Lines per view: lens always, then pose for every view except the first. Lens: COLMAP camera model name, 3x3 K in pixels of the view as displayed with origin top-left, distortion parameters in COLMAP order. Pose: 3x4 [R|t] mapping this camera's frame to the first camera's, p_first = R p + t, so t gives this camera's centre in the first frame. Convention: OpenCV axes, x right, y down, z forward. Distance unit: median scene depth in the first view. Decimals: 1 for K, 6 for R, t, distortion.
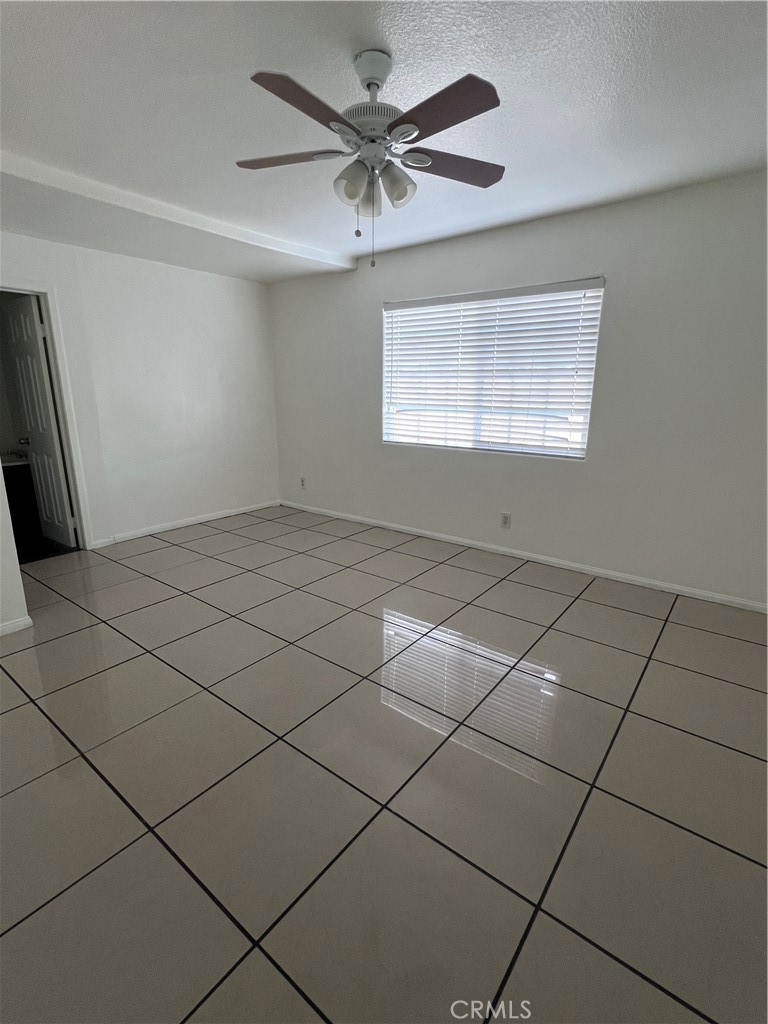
lens RADIAL K [[484.1, 0, 380.6], [0, 484.1, 514.1], [0, 0, 1]] dist [-0.006934, 0.001383]
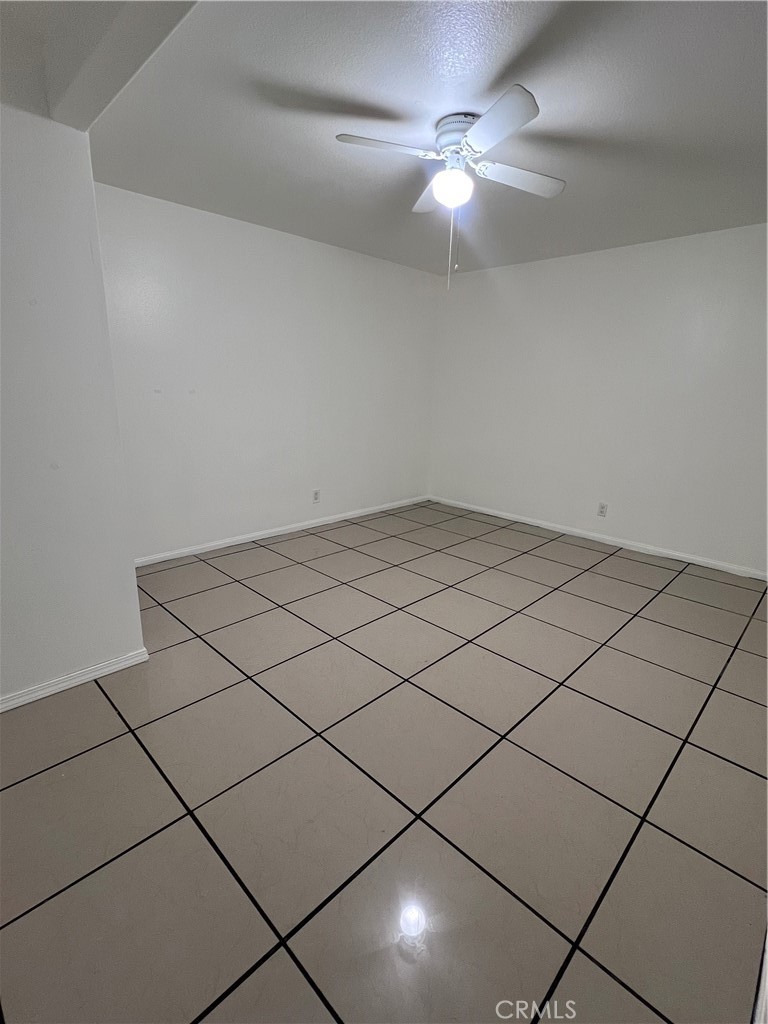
lens RADIAL K [[484.1, 0, 392.1], [0, 484.1, 507.4], [0, 0, 1]] dist [-0.006934, 0.001383]
pose [[0.994197, 0.048520, -0.096014, -0.171498], [-0.049328, 0.998764, -0.006059, 0.057605], [0.095602, 0.010760, 0.995362, -0.209880]]
